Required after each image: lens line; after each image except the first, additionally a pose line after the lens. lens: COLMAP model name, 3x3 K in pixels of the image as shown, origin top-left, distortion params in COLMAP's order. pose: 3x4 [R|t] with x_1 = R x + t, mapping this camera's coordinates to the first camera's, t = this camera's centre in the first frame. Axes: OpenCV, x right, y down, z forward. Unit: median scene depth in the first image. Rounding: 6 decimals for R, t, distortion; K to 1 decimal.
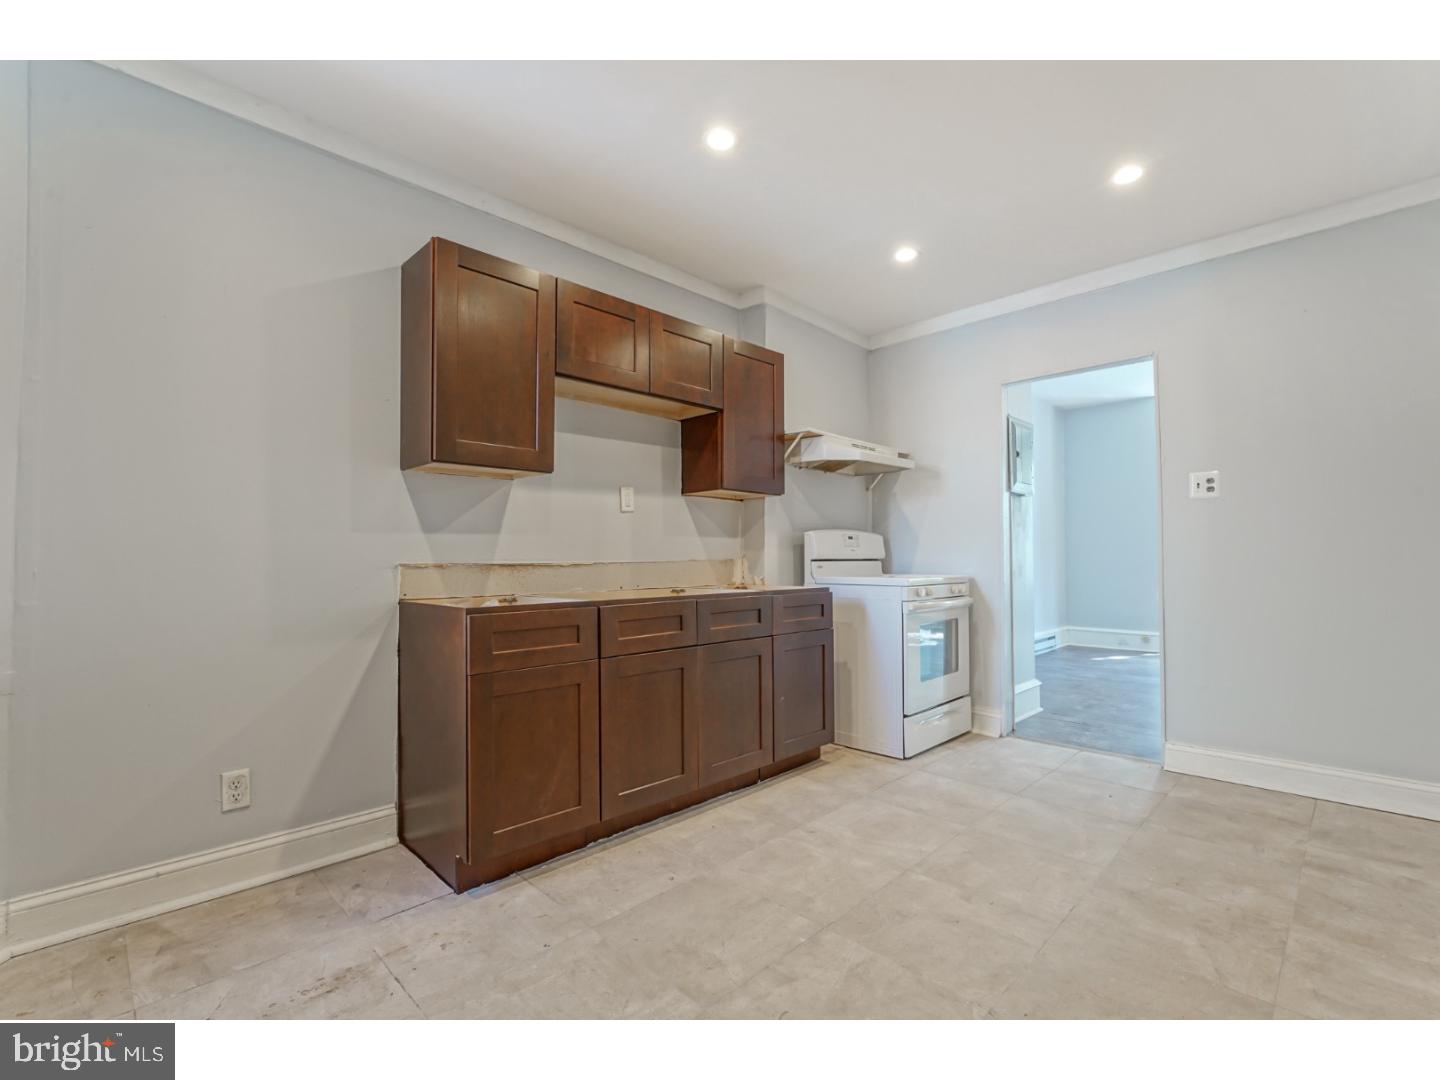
lens RADIAL K [[643.4, 0, 733.1], [0, 643.4, 543.0], [0, 0, 1]] dist [0.000377, 0.000732]
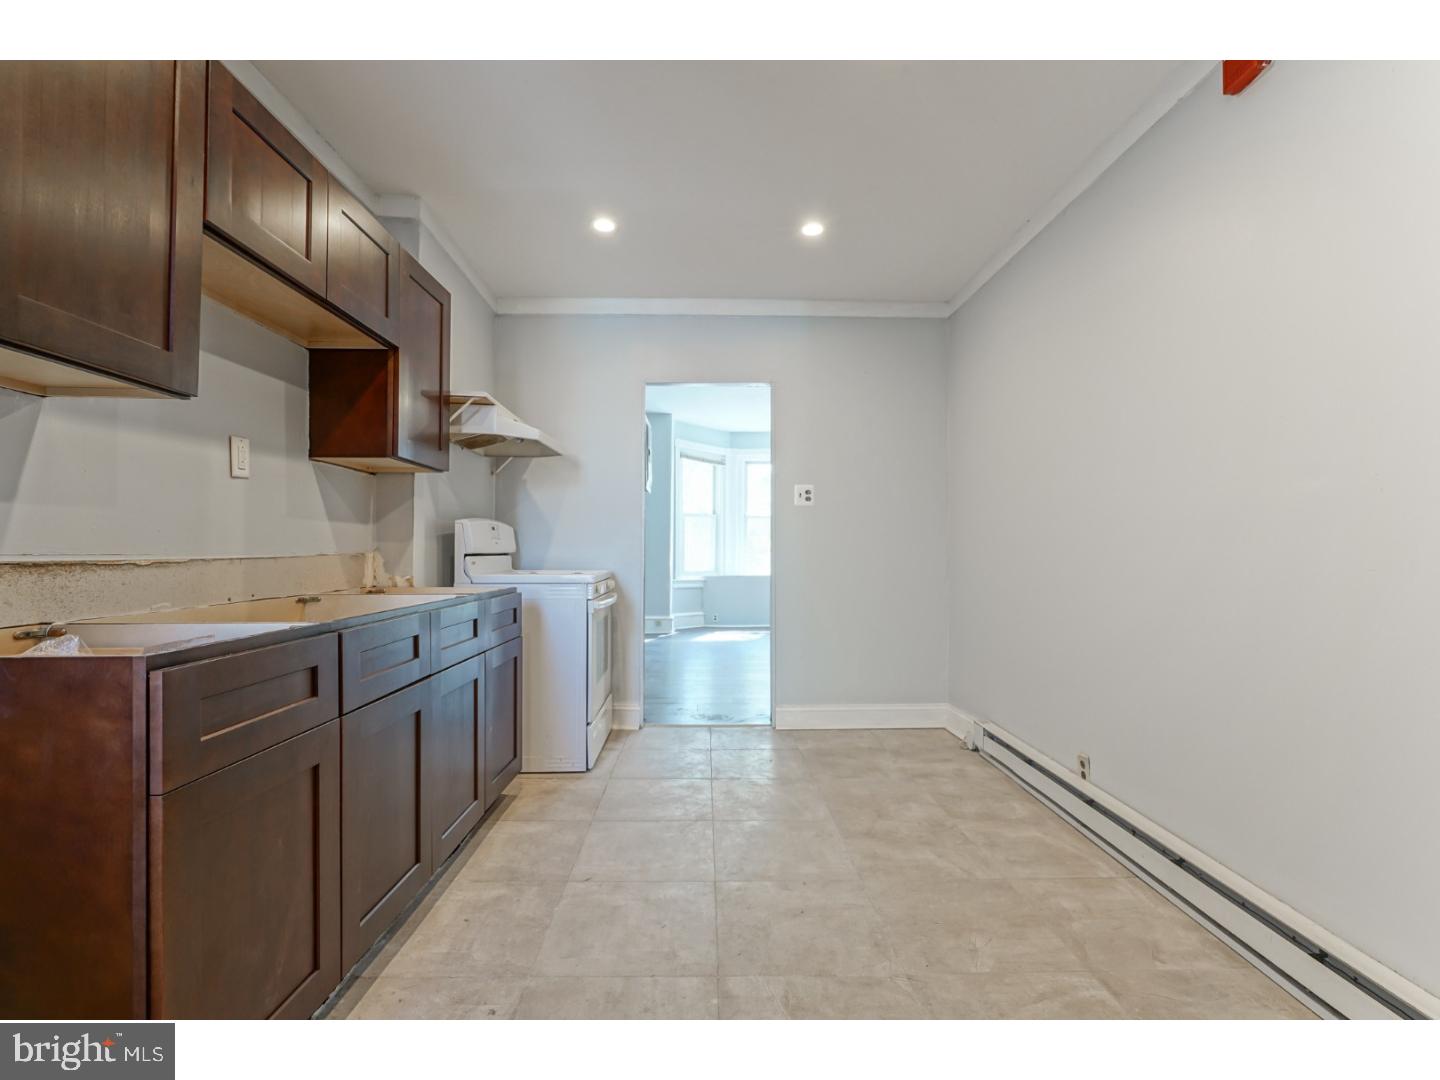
lens RADIAL K [[658.3, 0, 720.0], [0, 658.3, 540.0], [0, 0, 1]] dist [-0.001370, 0.000805]
pose [[0.701920, 0.017546, 0.712039, -0.292828], [-0.022424, 0.999745, -0.002530, 0.003407], [-0.711902, -0.014191, 0.702135, 0.219505]]
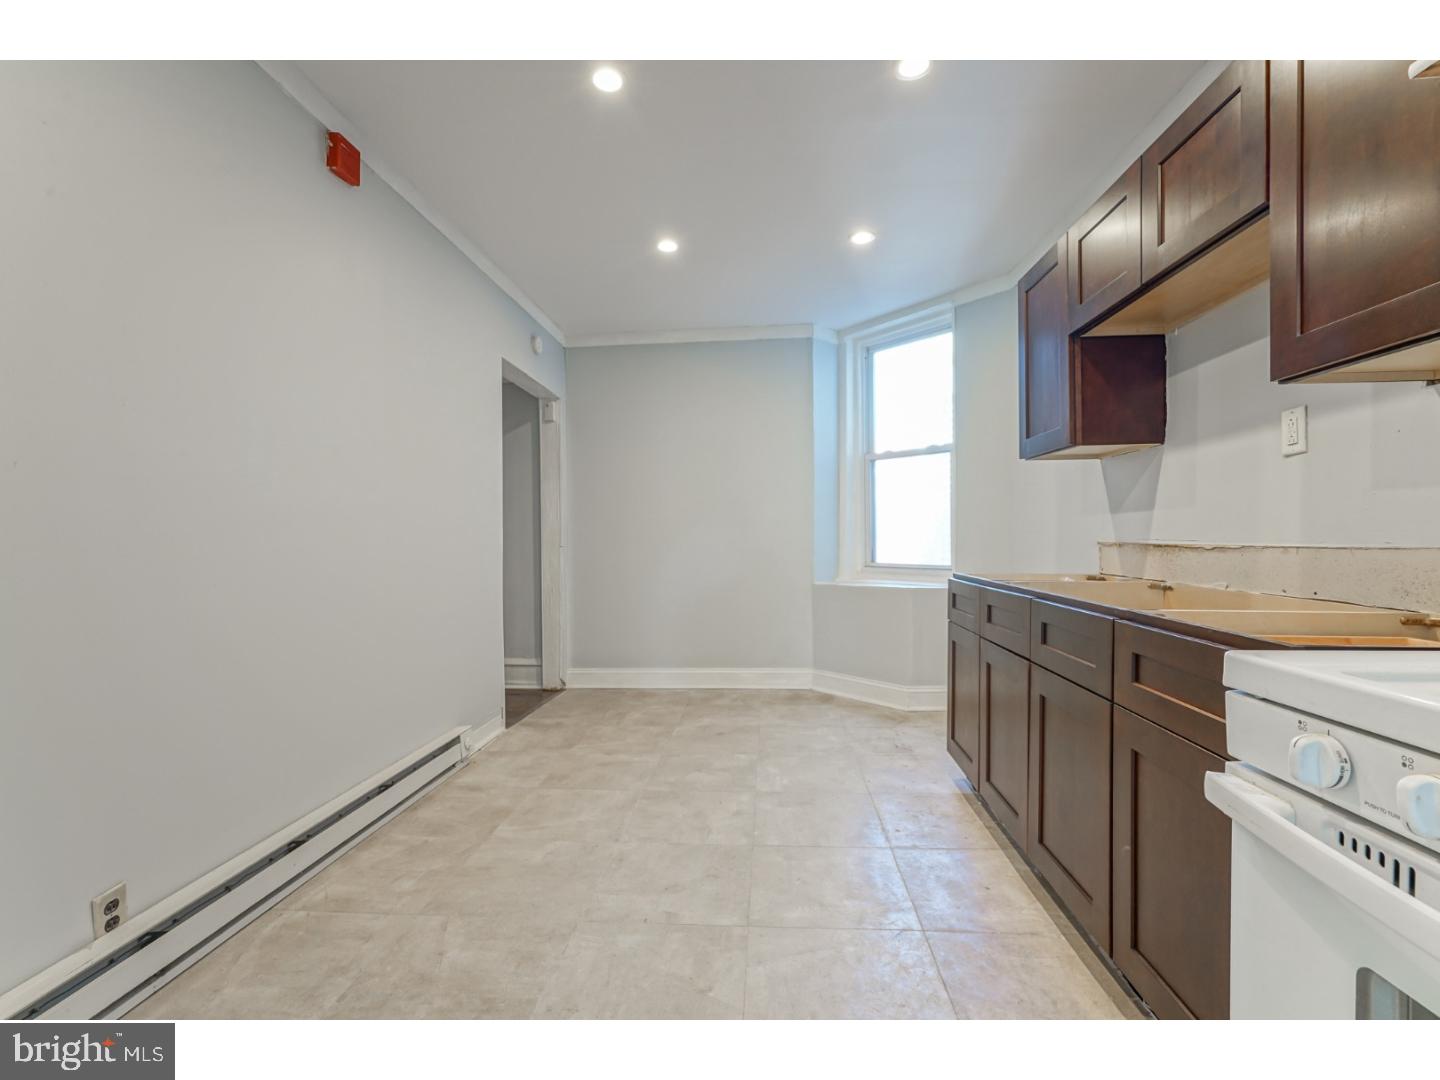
lens RADIAL K [[658.3, 0, 720.0], [0, 658.3, 540.0], [0, 0, 1]] dist [-0.001370, 0.000805]
pose [[-0.768882, 0.013579, -0.639246, 0.569264], [0.023605, 0.999696, -0.007157, 0.016714], [0.638954, -0.020592, -0.768969, 1.122746]]
